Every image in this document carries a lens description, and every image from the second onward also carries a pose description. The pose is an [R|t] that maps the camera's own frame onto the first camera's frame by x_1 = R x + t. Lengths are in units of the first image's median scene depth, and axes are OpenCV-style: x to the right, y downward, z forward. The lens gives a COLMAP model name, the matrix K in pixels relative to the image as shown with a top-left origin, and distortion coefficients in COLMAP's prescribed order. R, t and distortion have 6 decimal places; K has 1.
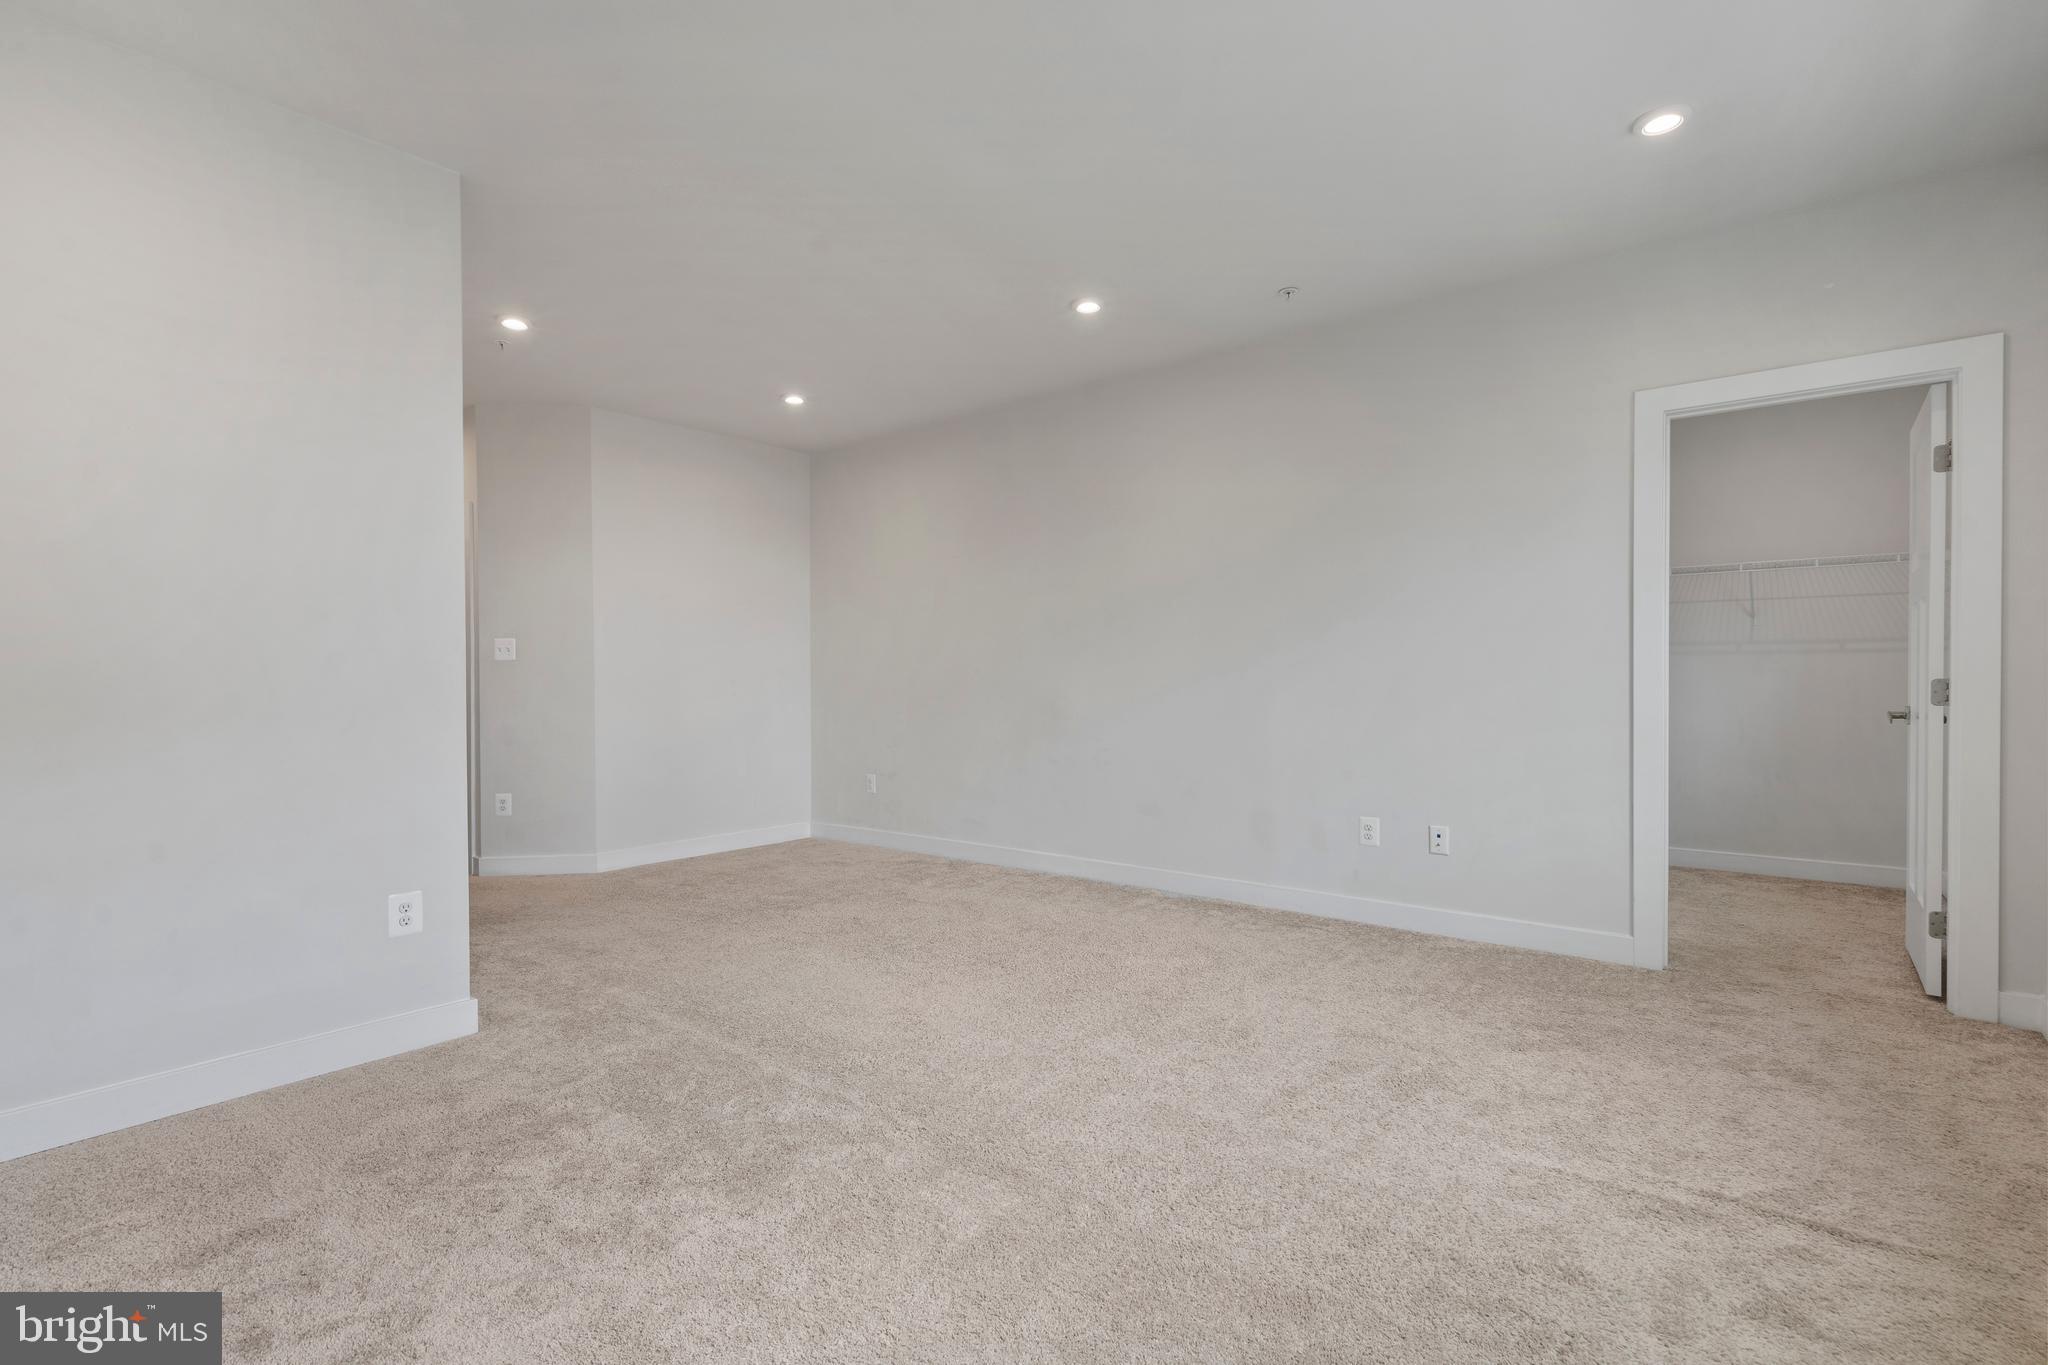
lens RADIAL K [[948.6, 0, 1012.1], [0, 948.6, 677.8], [0, 0, 1]] dist [0.001864, -0.000785]
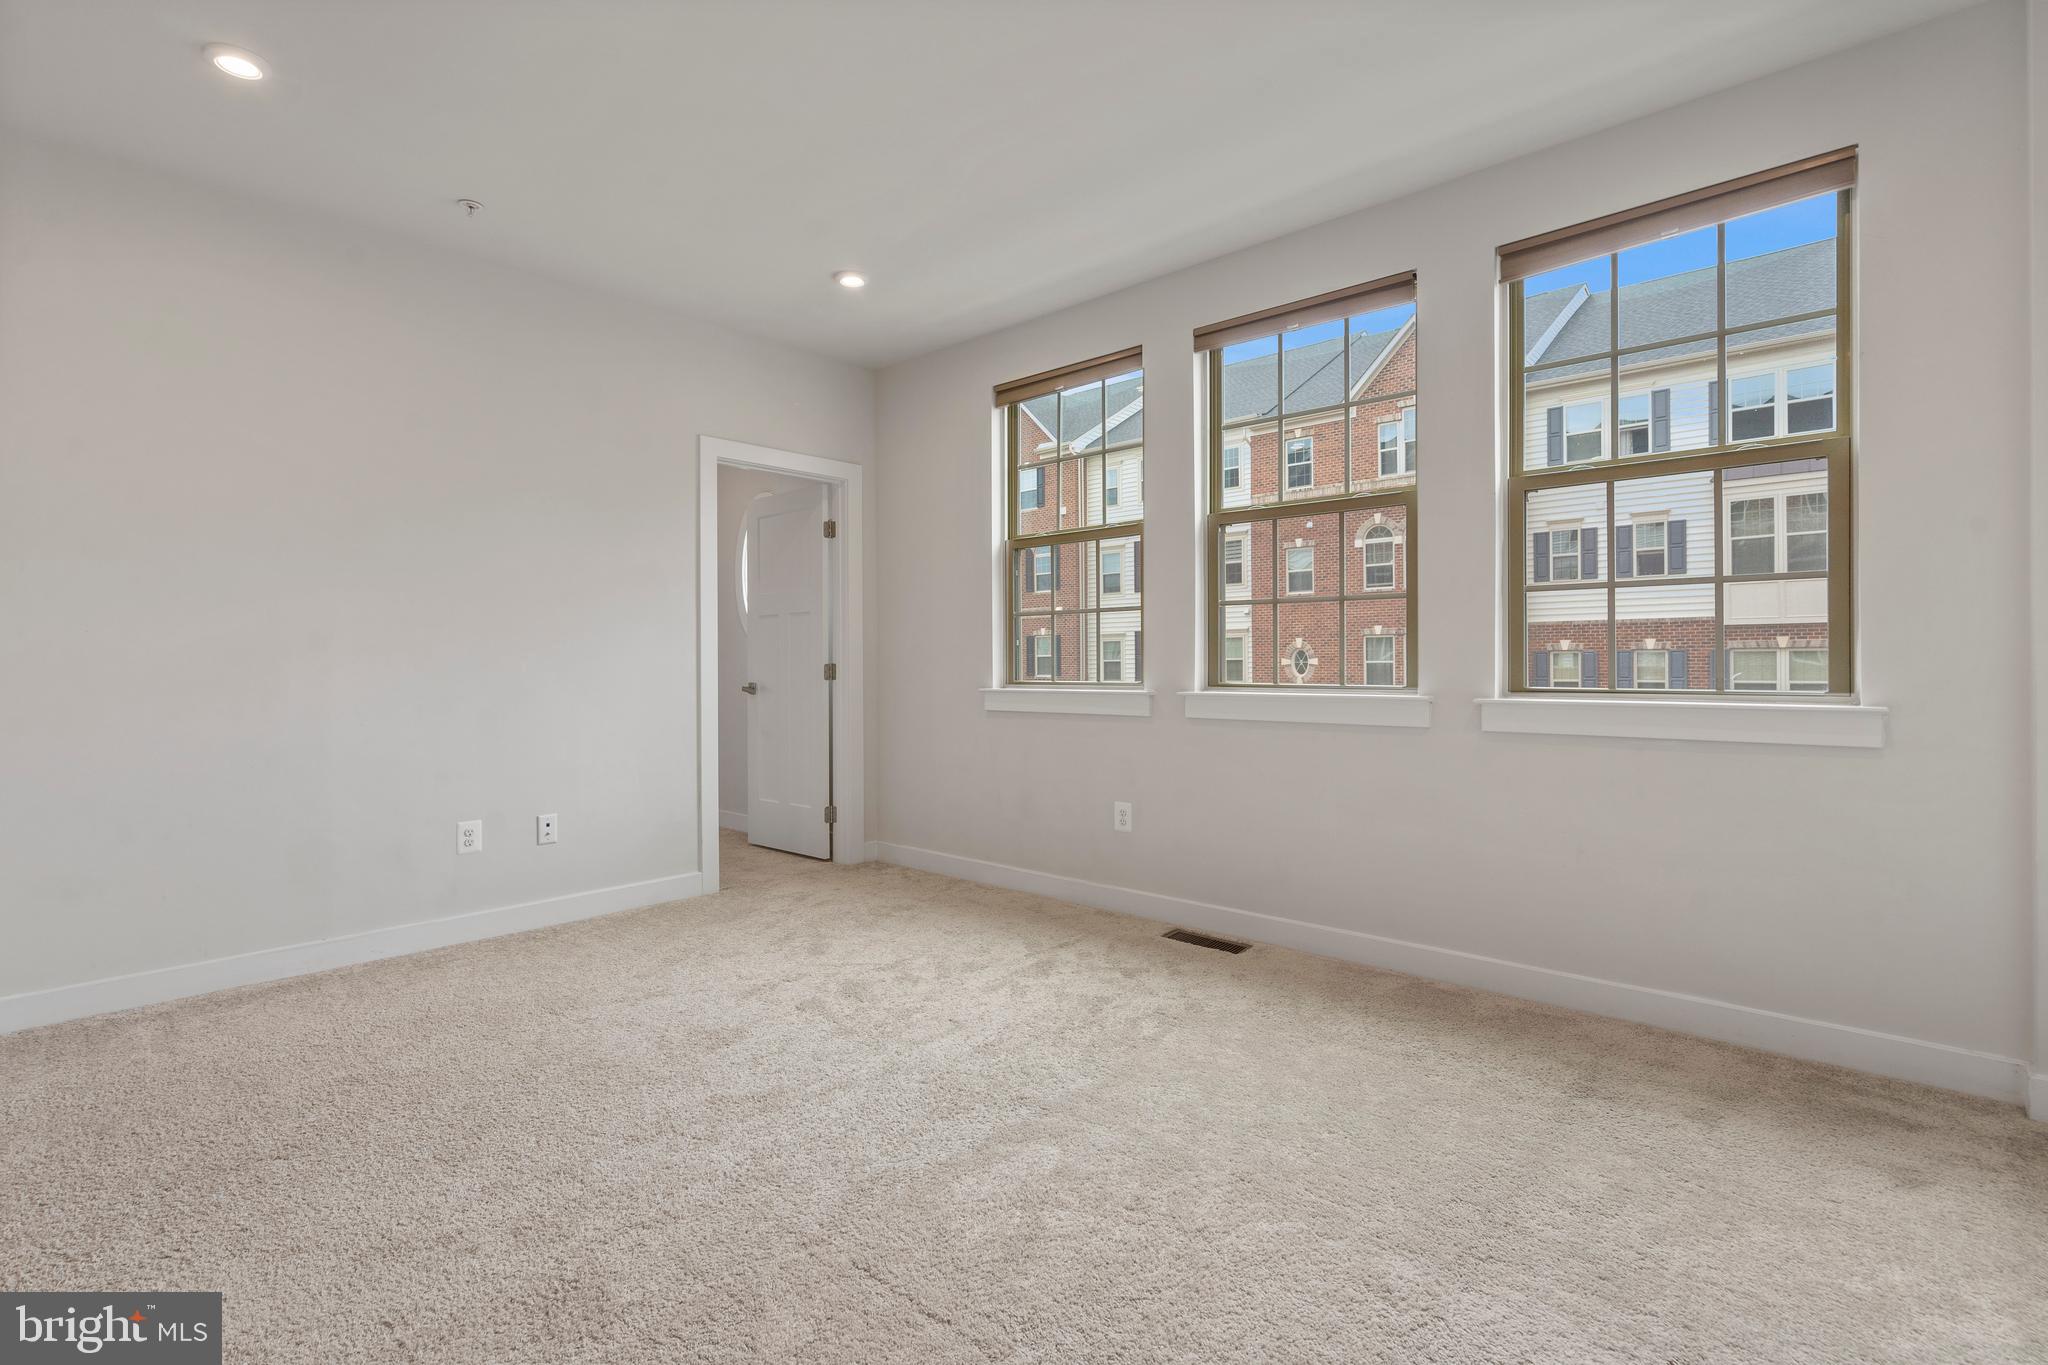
lens RADIAL K [[957.2, 0, 1024.7], [0, 957.2, 663.6], [0, 0, 1]] dist [0.015911, 0.000156]
pose [[0.056918, 0.000236, 0.998379, -0.655158], [0.003578, 0.999994, -0.000440, 0.002491], [-0.998372, 0.003598, 0.056917, 0.570681]]
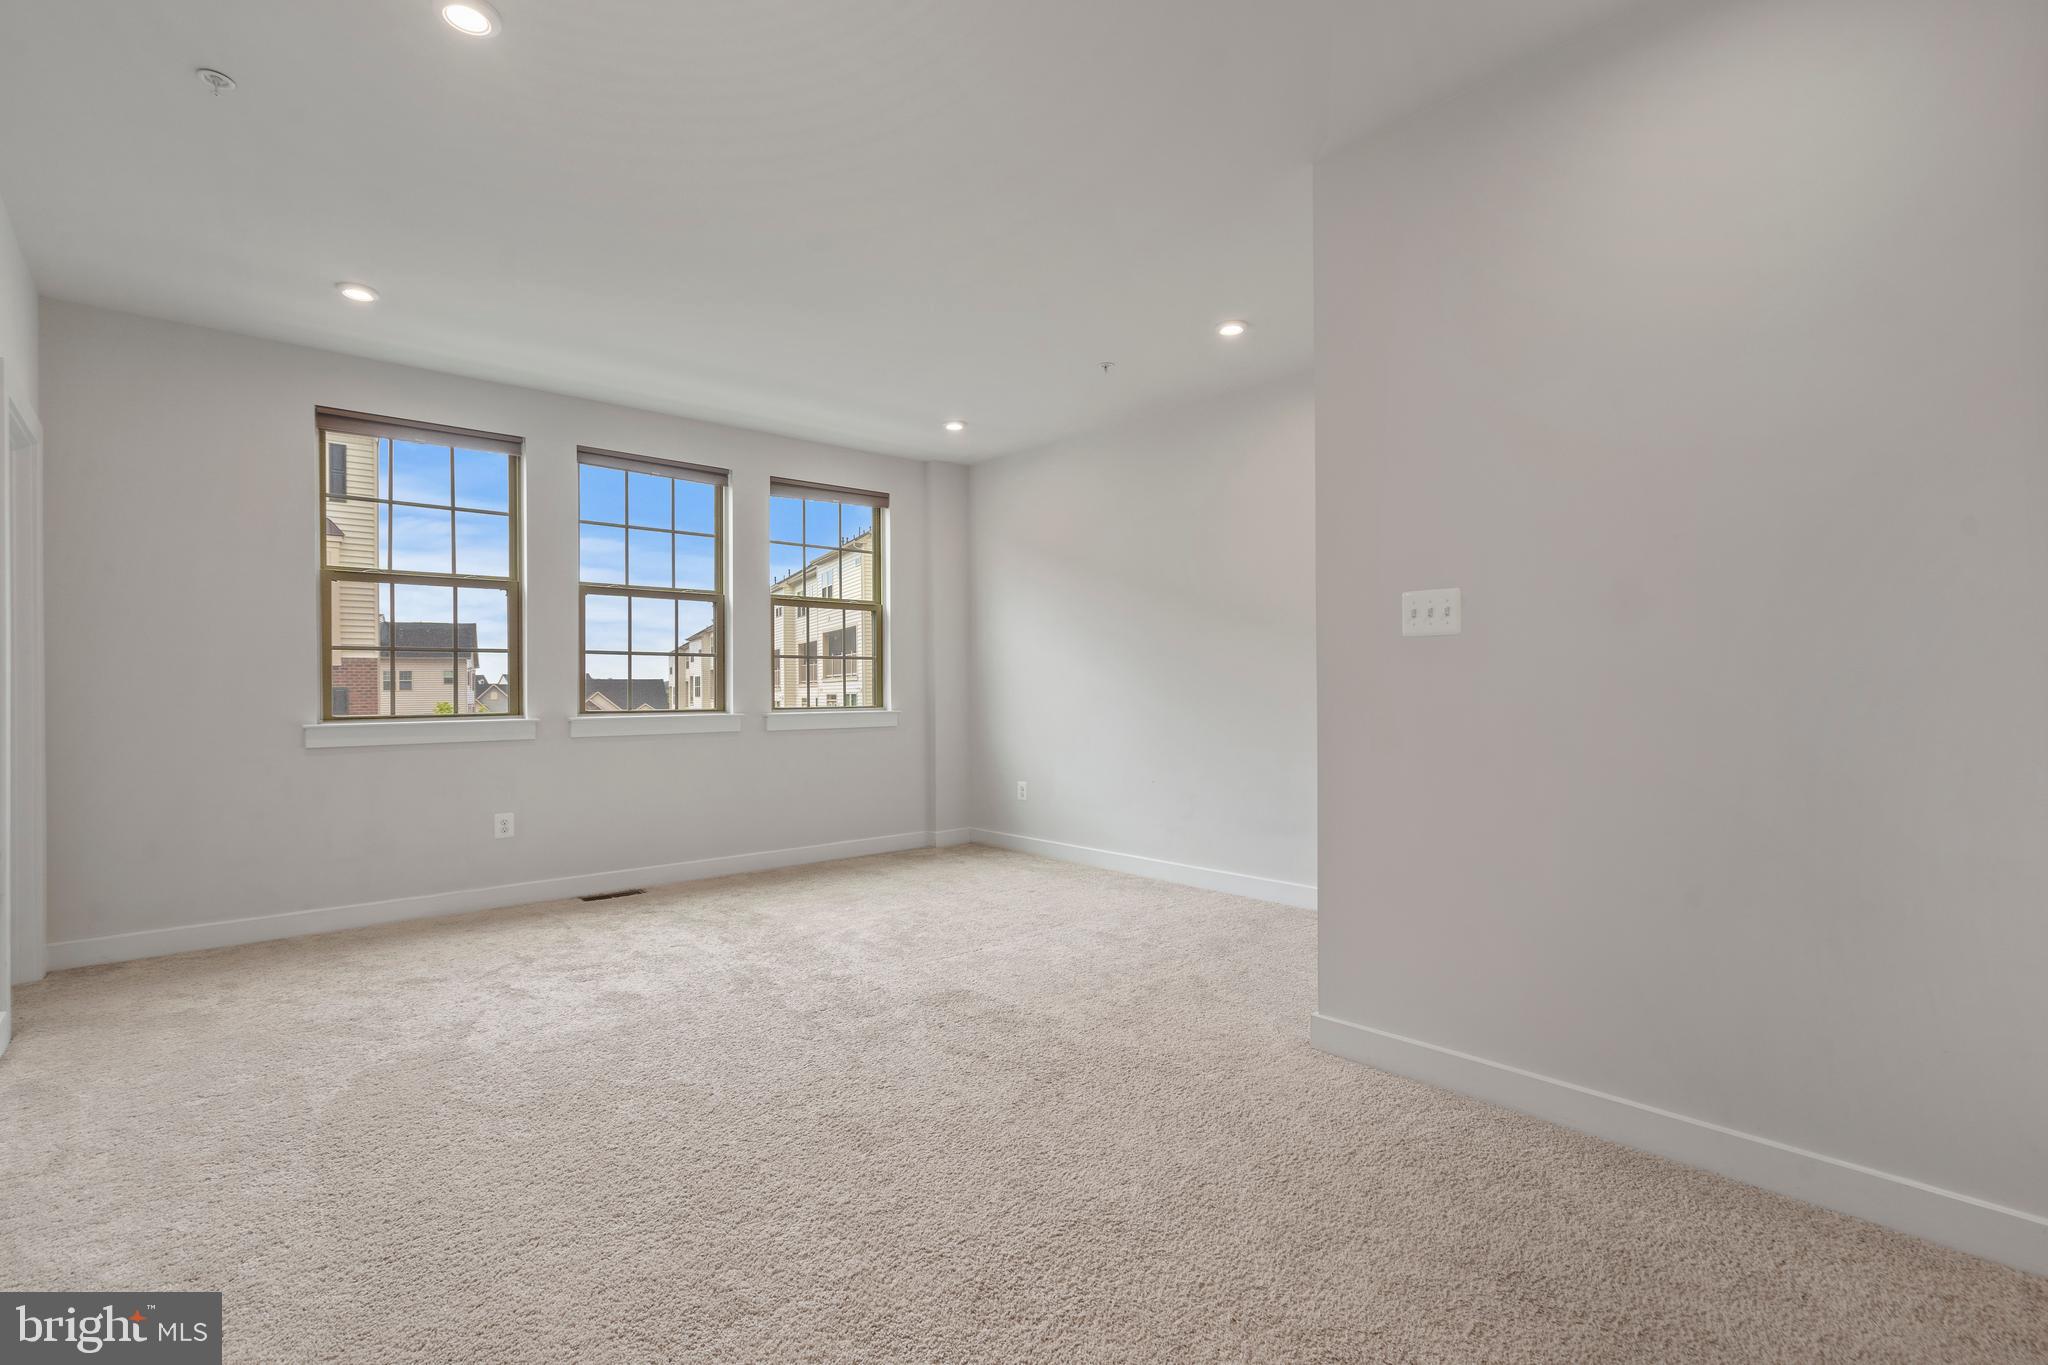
lens RADIAL K [[941.2, 0, 1014.6], [0, 941.2, 692.3], [0, 0, 1]] dist [-0.000978, 0.000475]
pose [[-0.985162, 0.002289, 0.171613, -0.428135], [0.003774, 0.999958, 0.008327, -0.015727], [-0.171587, 0.008851, -0.985129, 1.884394]]
